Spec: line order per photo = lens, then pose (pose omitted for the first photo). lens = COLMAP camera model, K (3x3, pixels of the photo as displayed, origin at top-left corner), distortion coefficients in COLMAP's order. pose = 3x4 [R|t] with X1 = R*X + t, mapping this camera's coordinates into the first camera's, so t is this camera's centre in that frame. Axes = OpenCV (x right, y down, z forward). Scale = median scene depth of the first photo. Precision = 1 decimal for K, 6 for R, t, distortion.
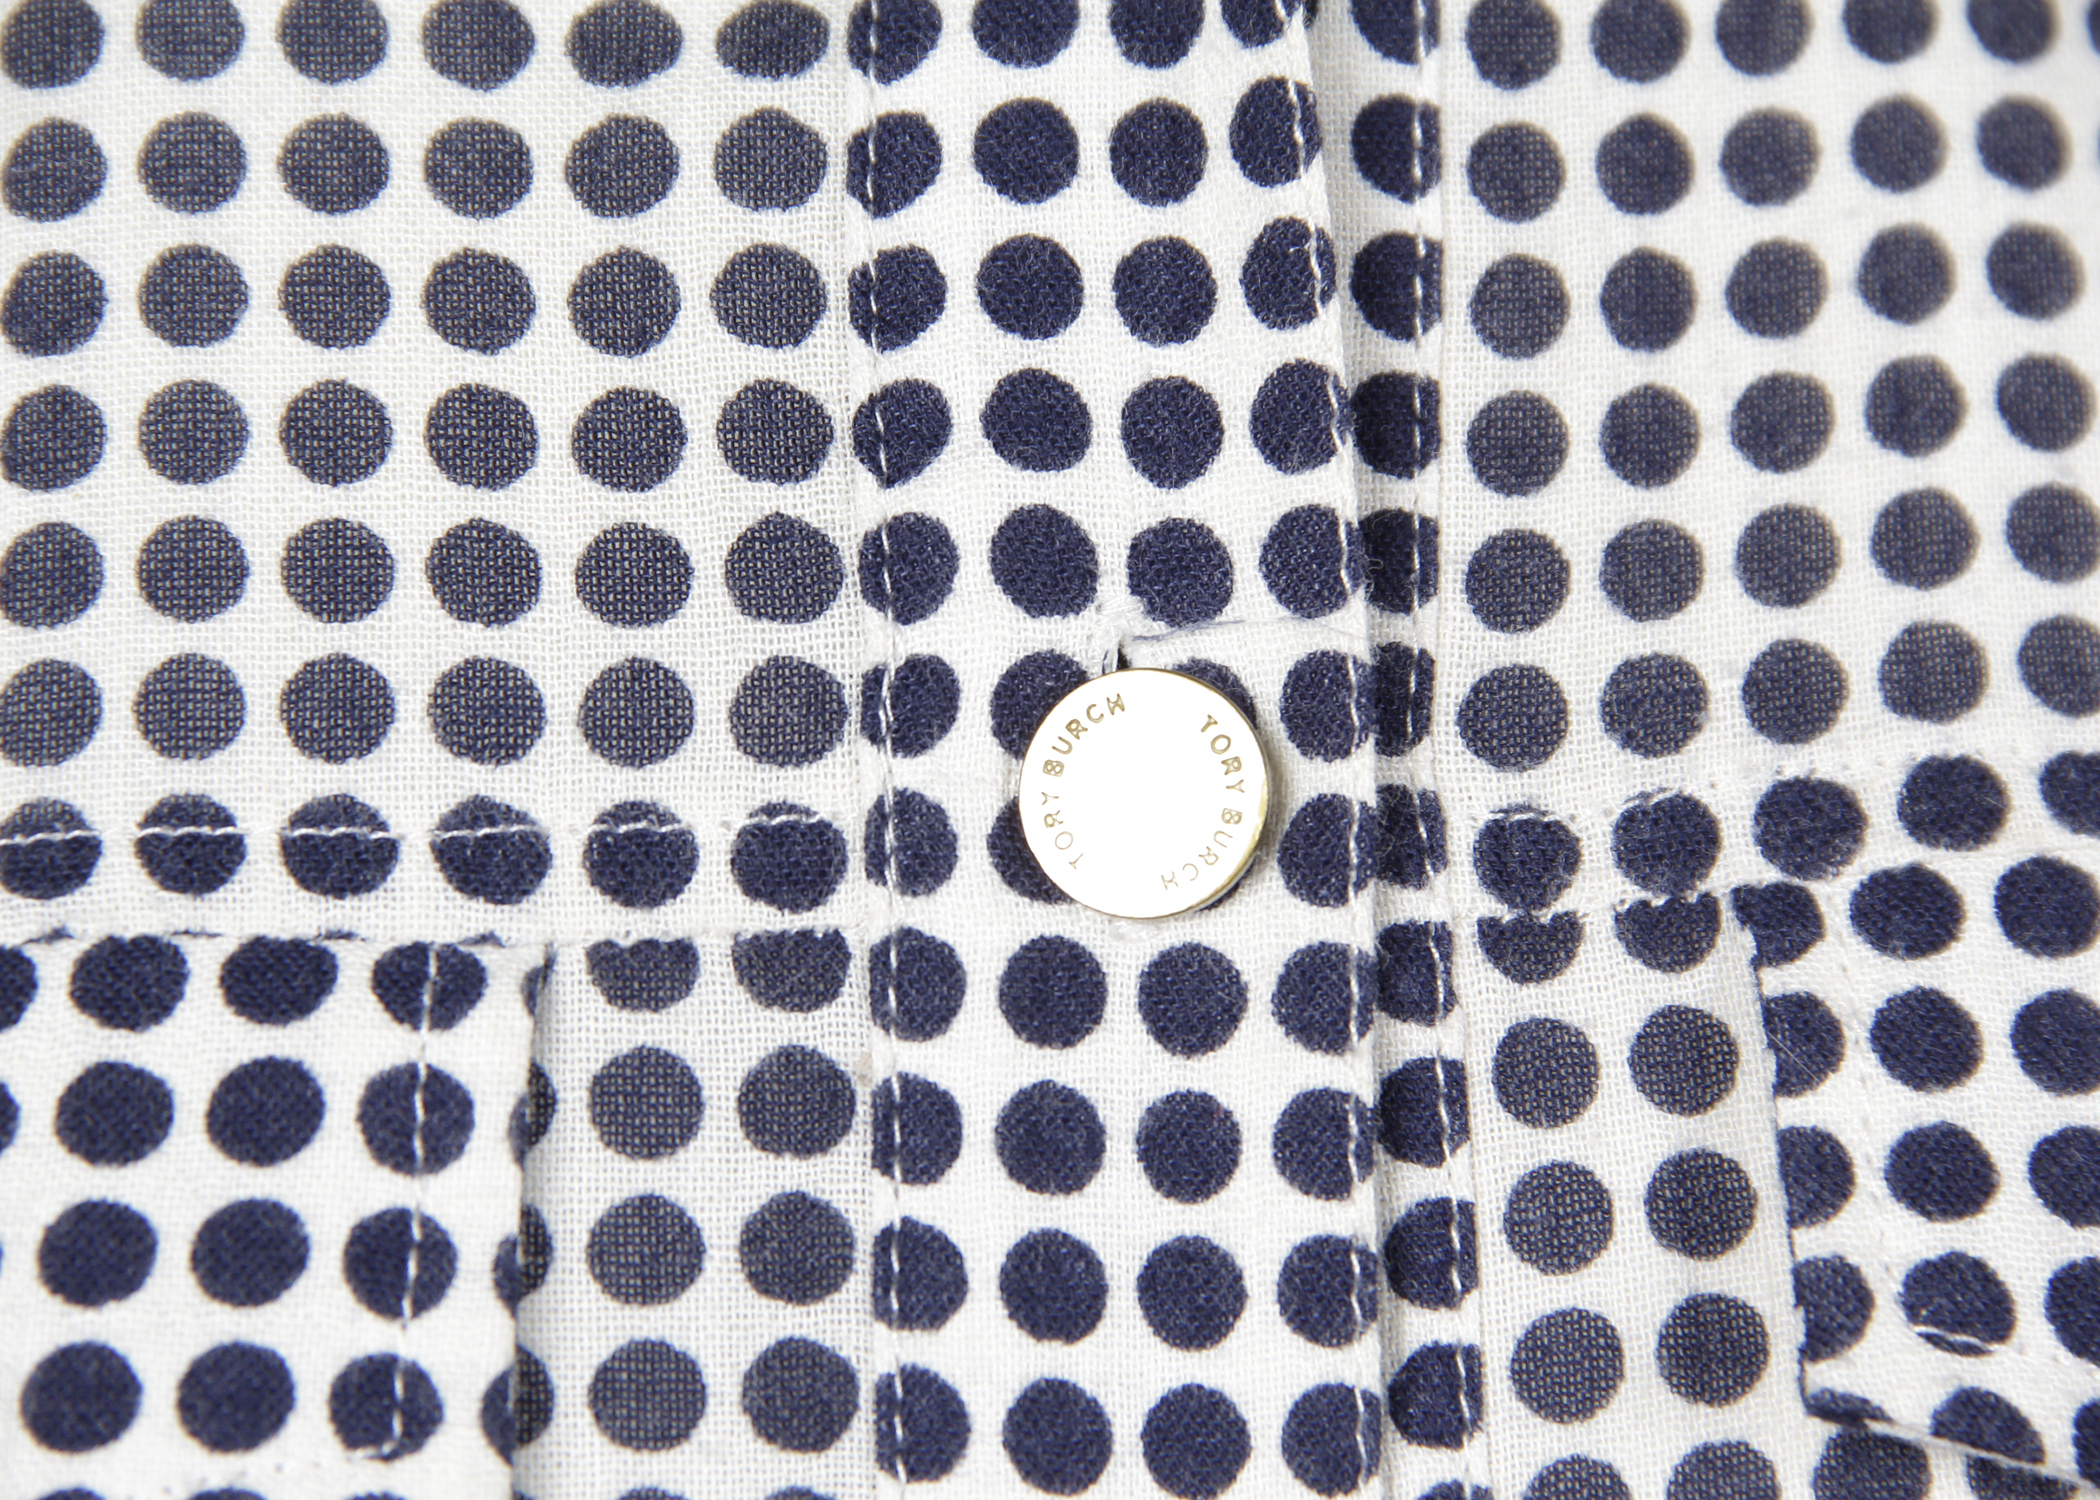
lens RADIAL K [[12525.3, 0, 1058.1], [0, 12525.3, 747.2], [0, 0, 1]] dist [0.811509, 0.000000]
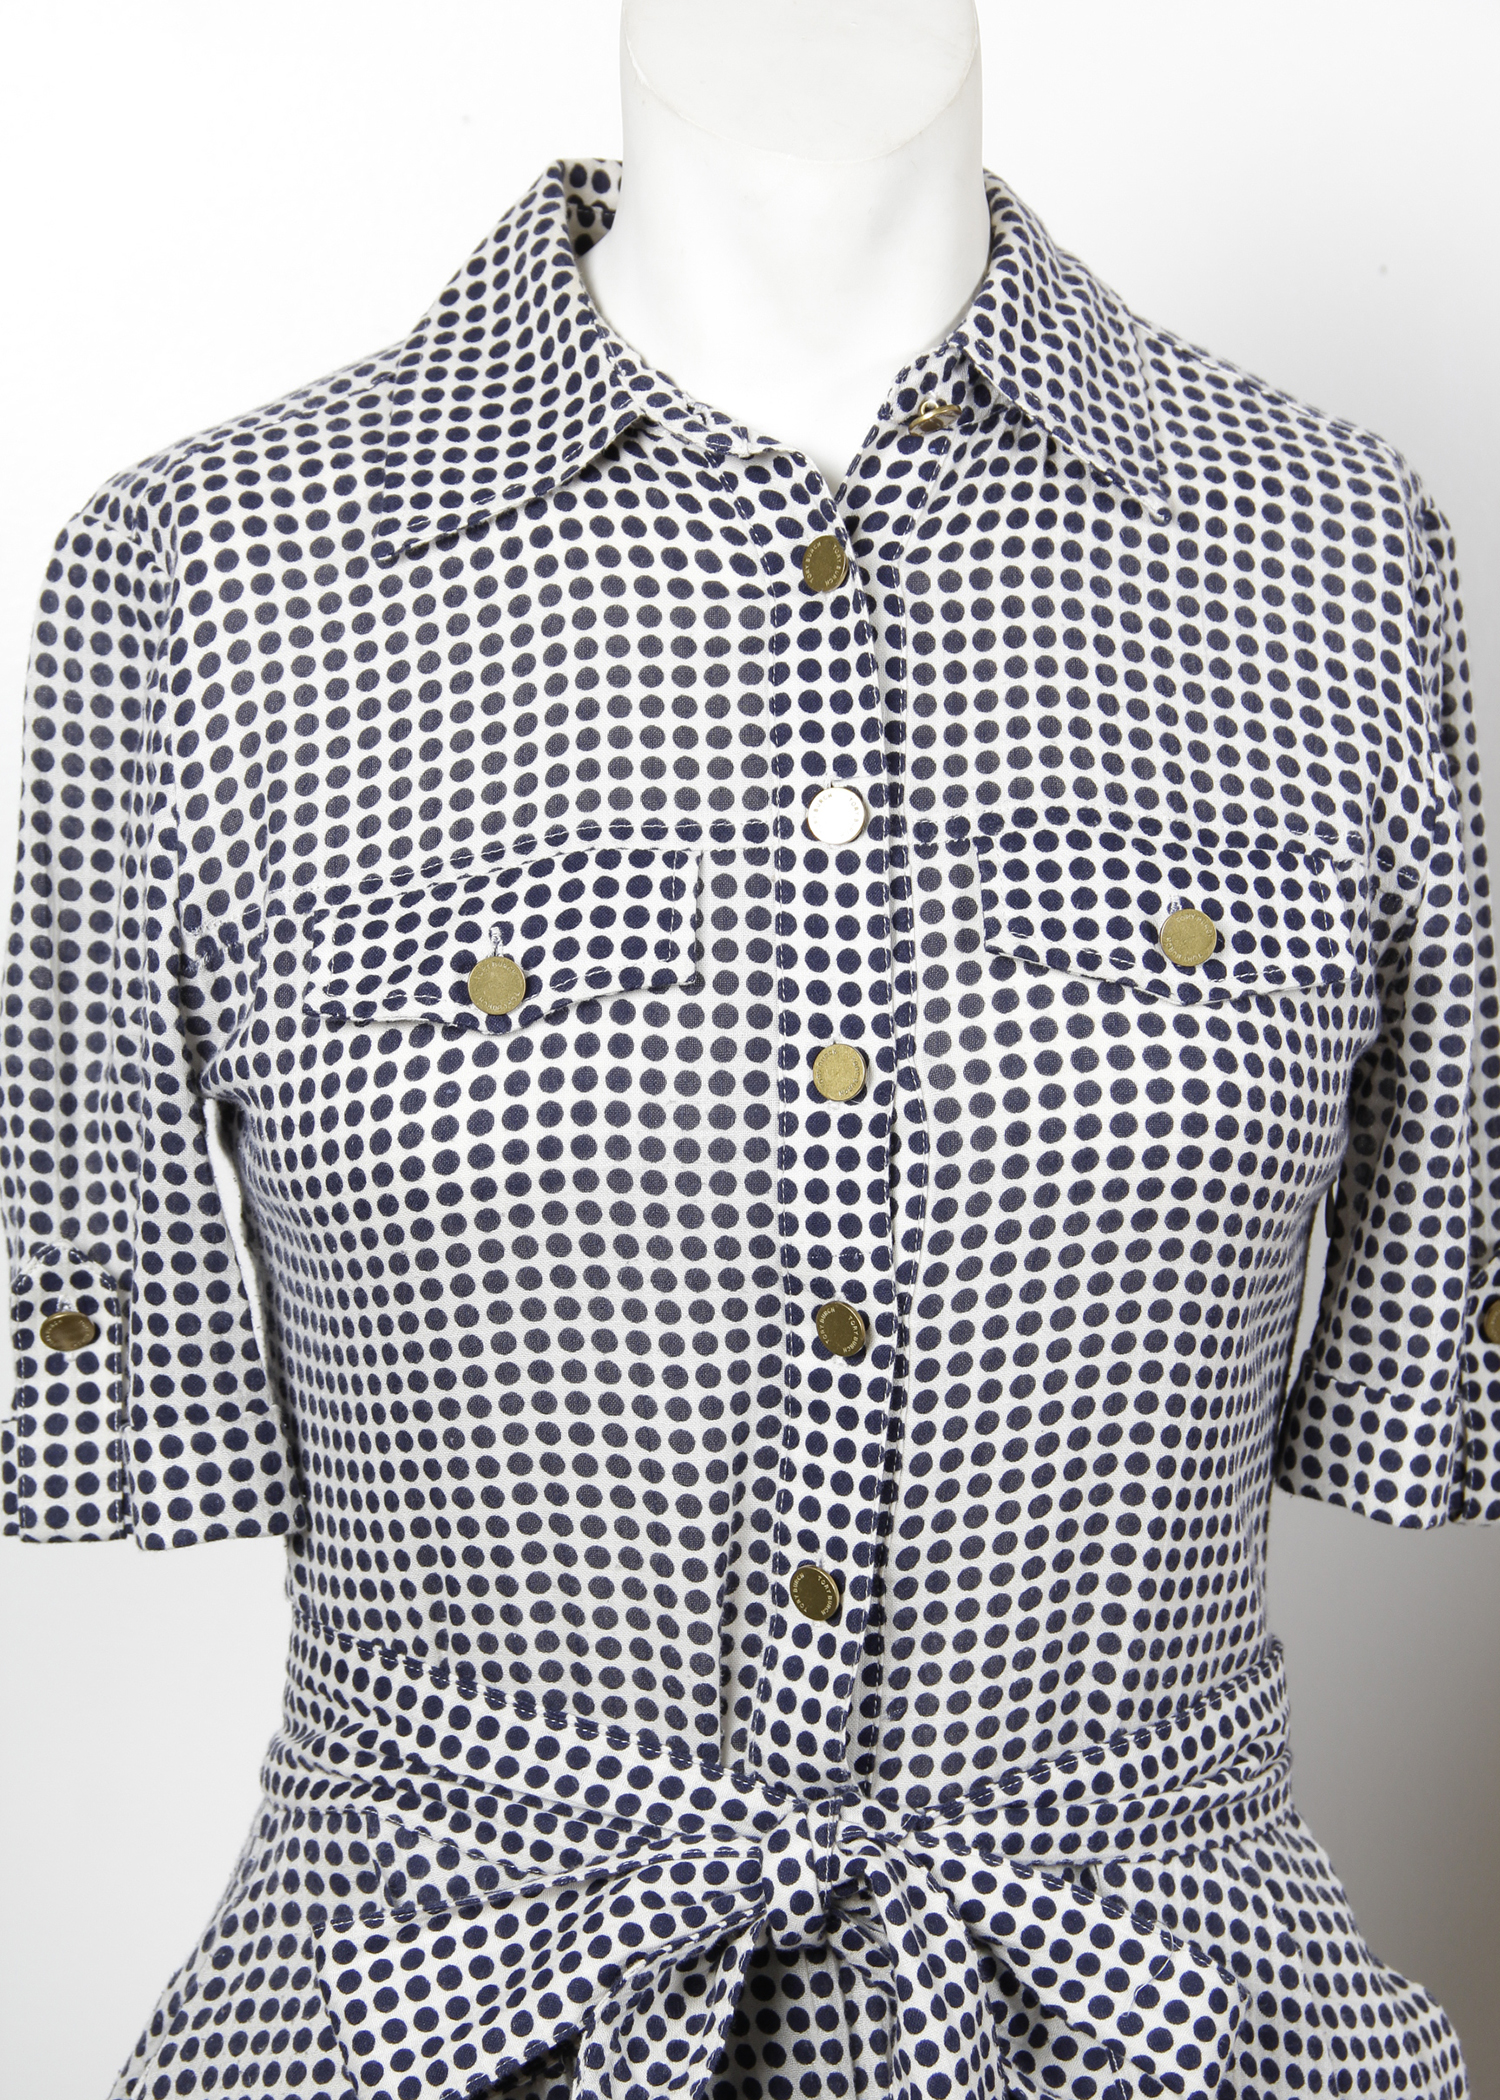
lens RADIAL K [[5697.5, 0, 786.8], [0, 5697.5, 1035.3], [0, 0, 1]] dist [0.337303, 0.000000]
pose [[0.999496, -0.011688, -0.029515, 0.047307], [0.011955, 0.999889, 0.008890, 0.062414], [0.029408, -0.009238, 0.999525, -0.996438]]
